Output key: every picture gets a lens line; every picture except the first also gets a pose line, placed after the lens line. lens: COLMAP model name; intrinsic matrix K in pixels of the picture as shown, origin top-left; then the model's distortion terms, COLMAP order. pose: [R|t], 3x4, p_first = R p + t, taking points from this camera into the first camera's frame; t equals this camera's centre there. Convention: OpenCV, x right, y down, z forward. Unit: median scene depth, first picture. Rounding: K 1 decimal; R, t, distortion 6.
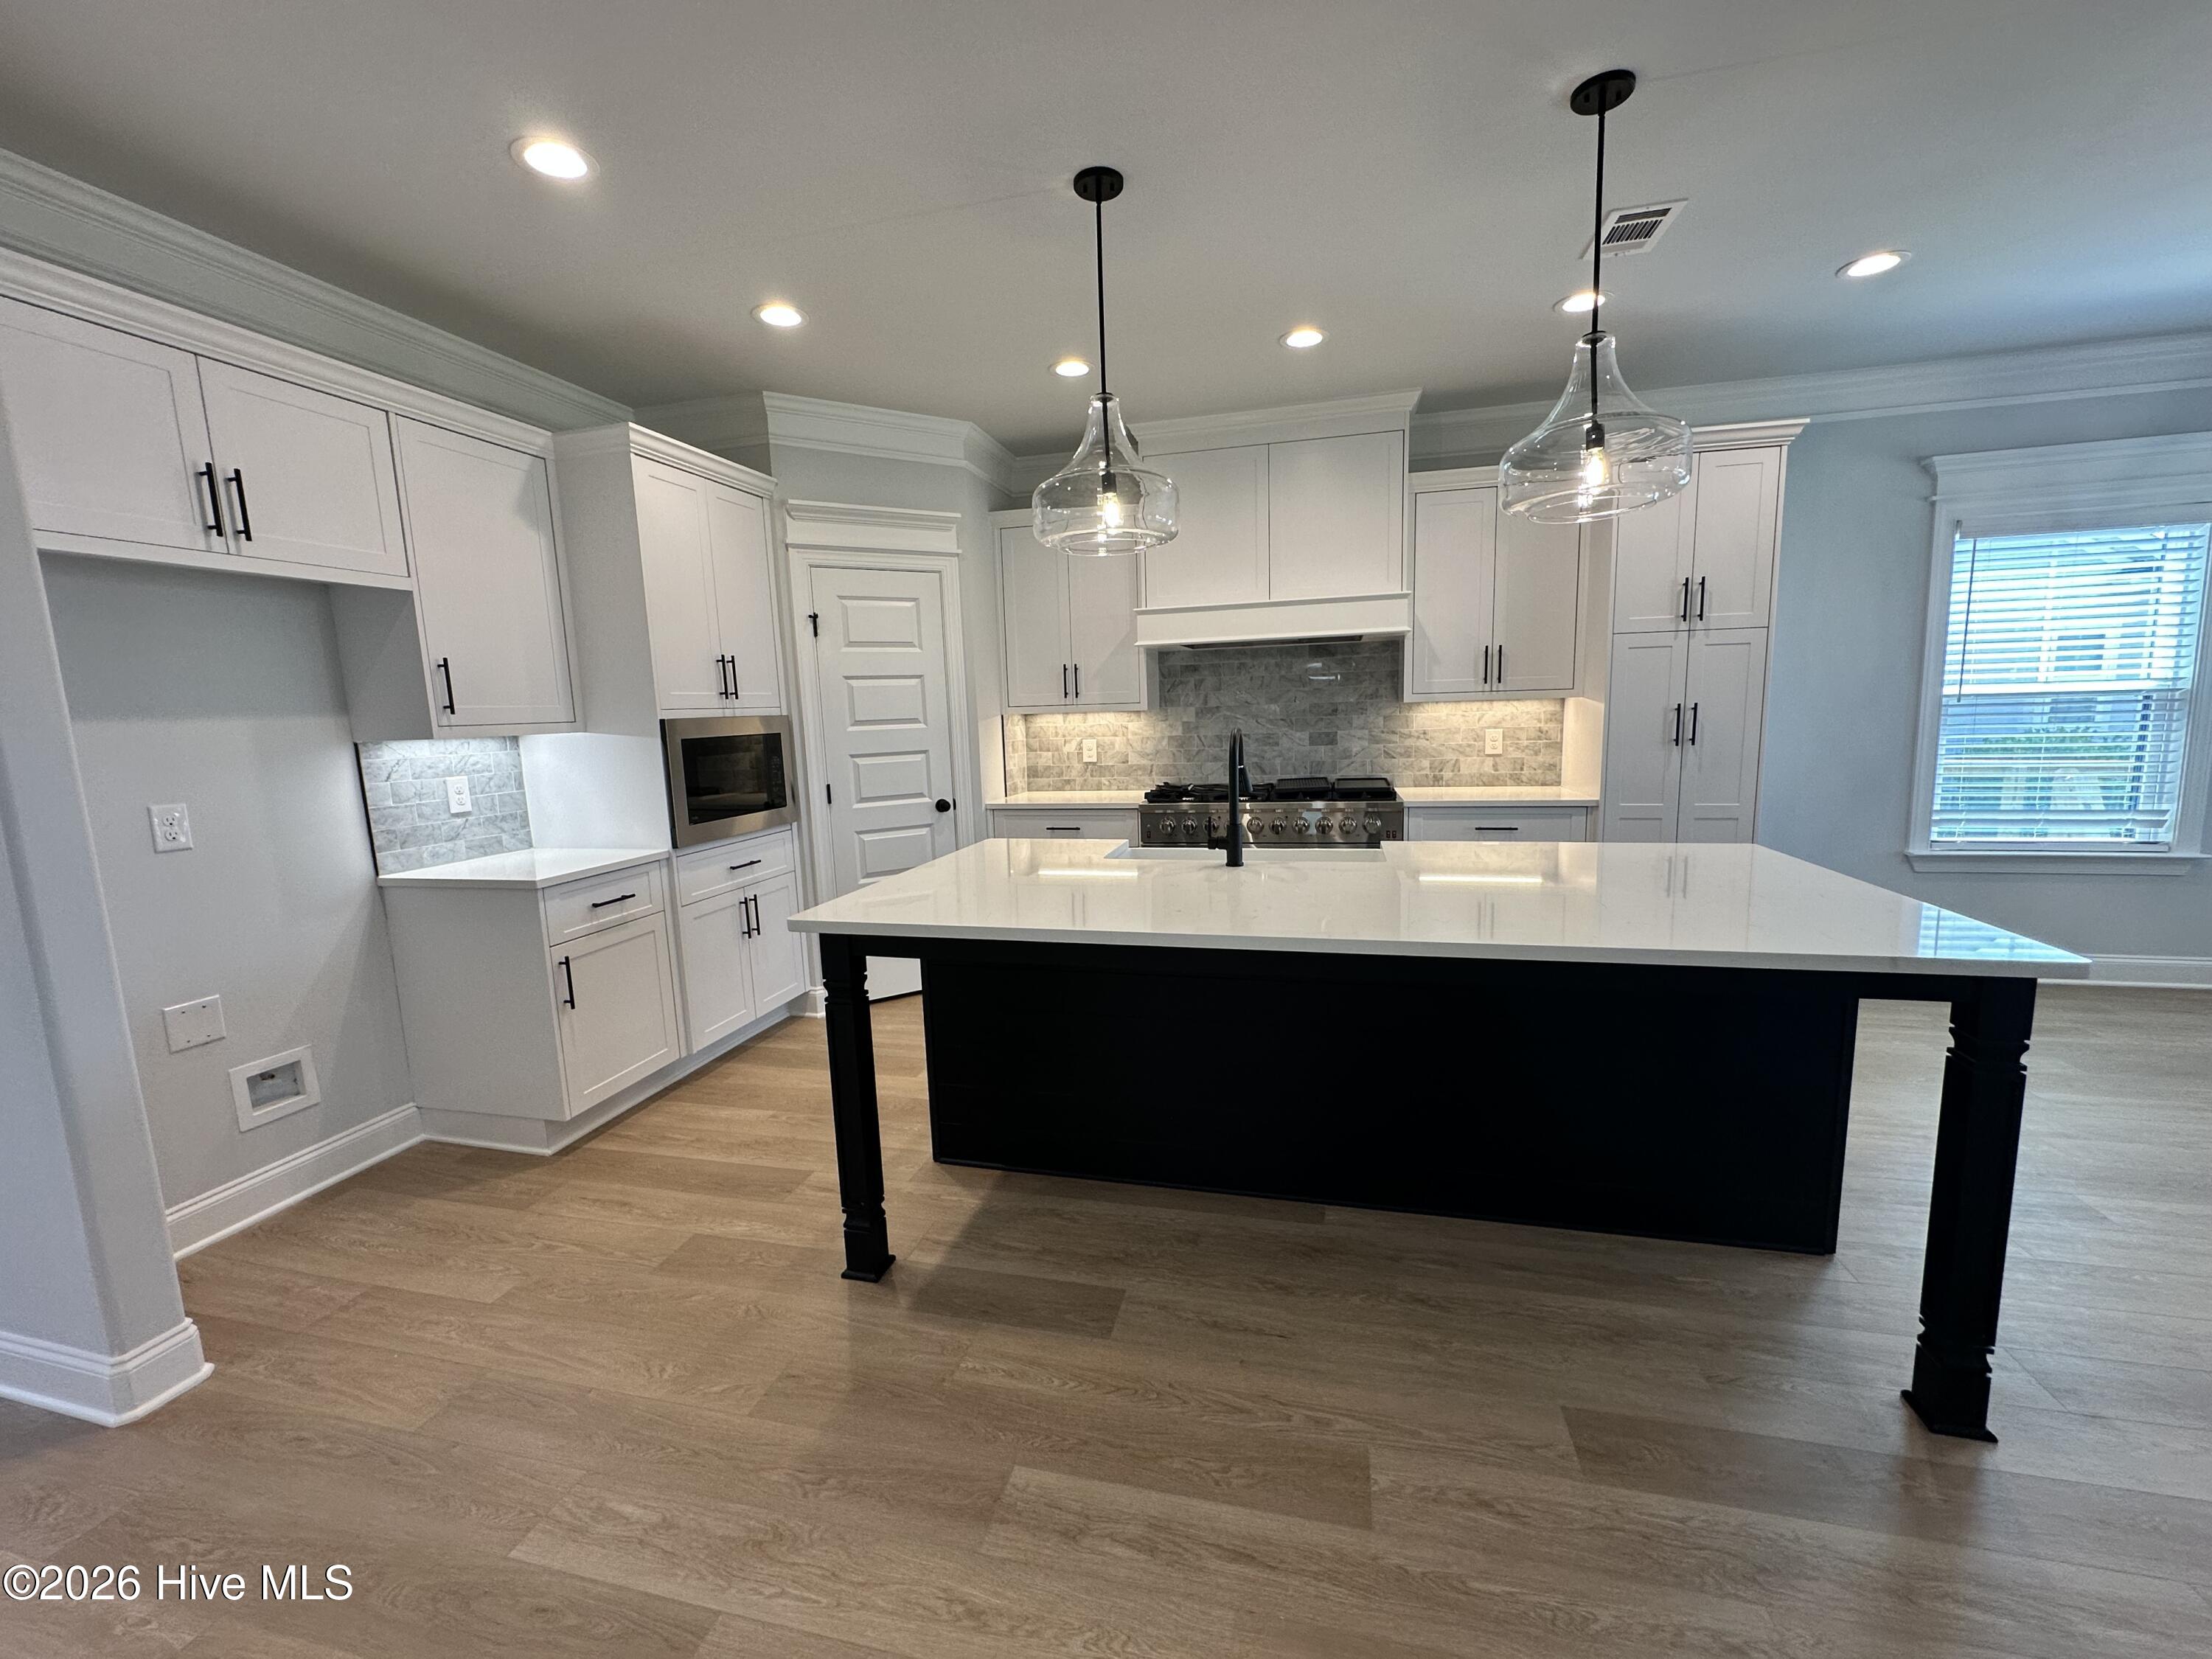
lens RADIAL K [[887.9, 0, 1100.9], [0, 887.9, 818.3], [0, 0, 1]] dist [-0.002719, 0.000900]
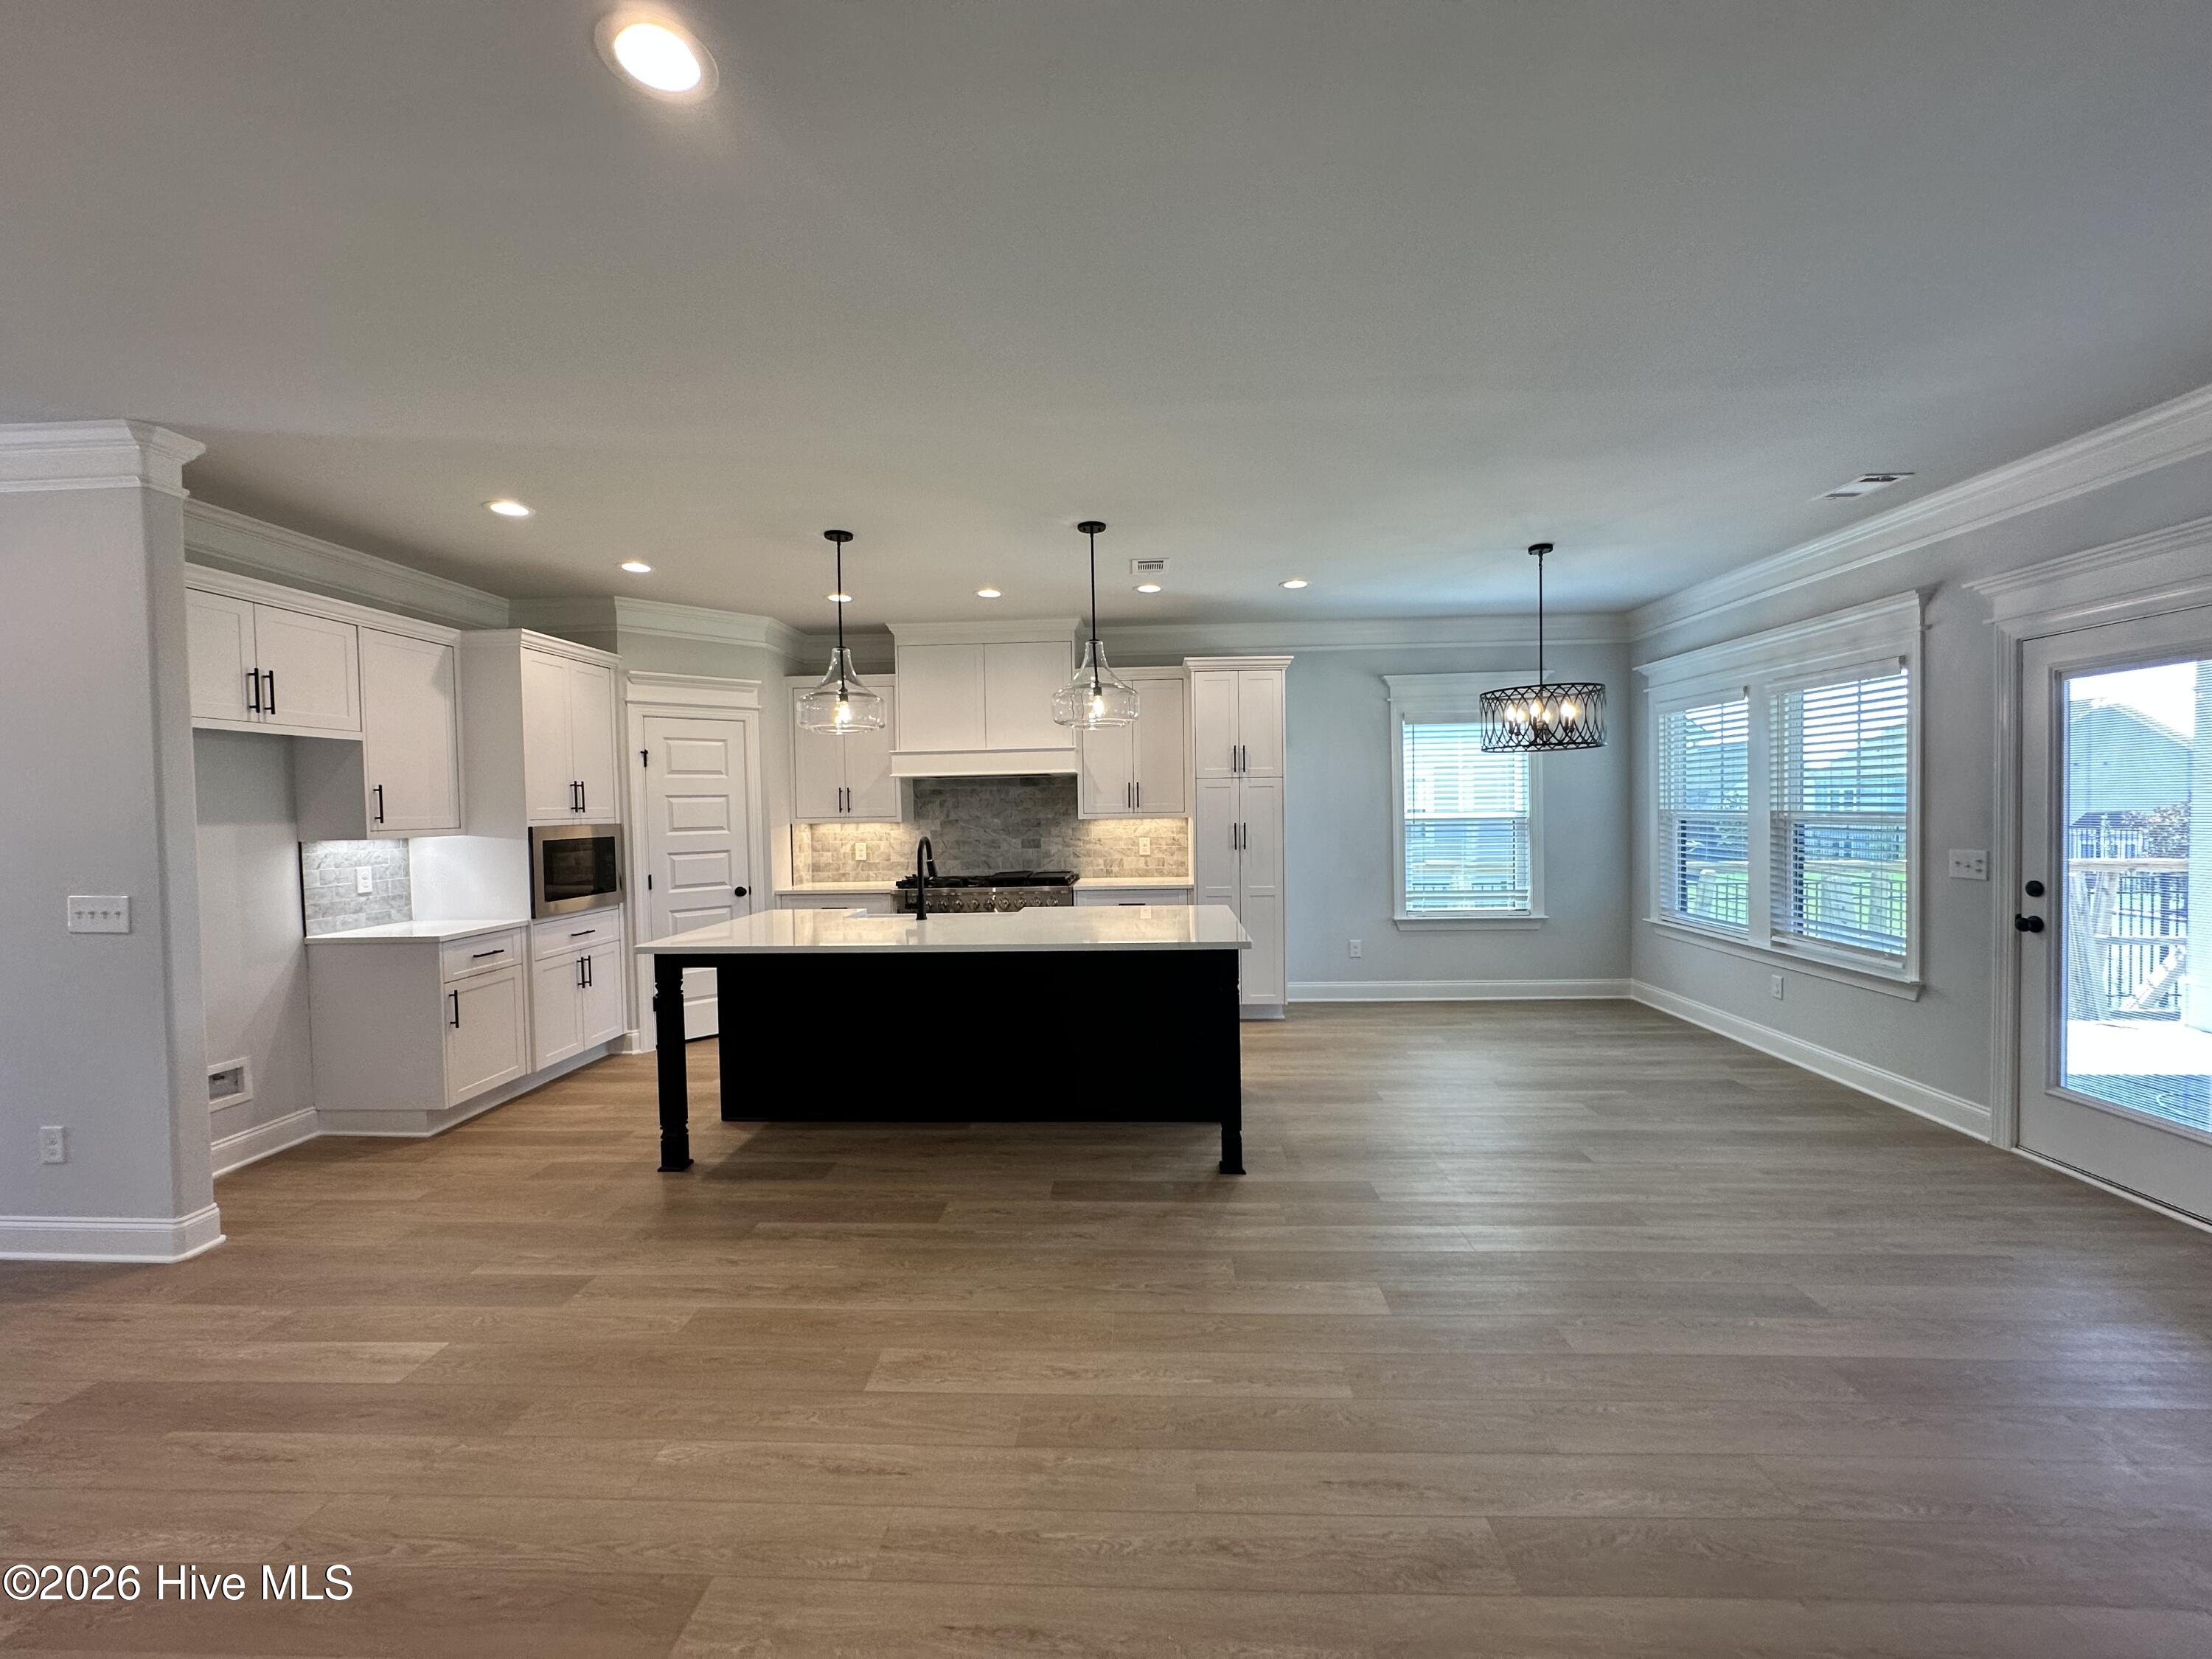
lens RADIAL K [[887.9, 0, 1110.1], [0, 887.9, 821.6], [0, 0, 1]] dist [-0.002719, 0.000900]
pose [[0.979103, 0.011550, 0.203036, 0.134416], [0.011564, 0.993608, -0.112292, 0.053442], [-0.203035, 0.112293, 0.972711, -0.606663]]
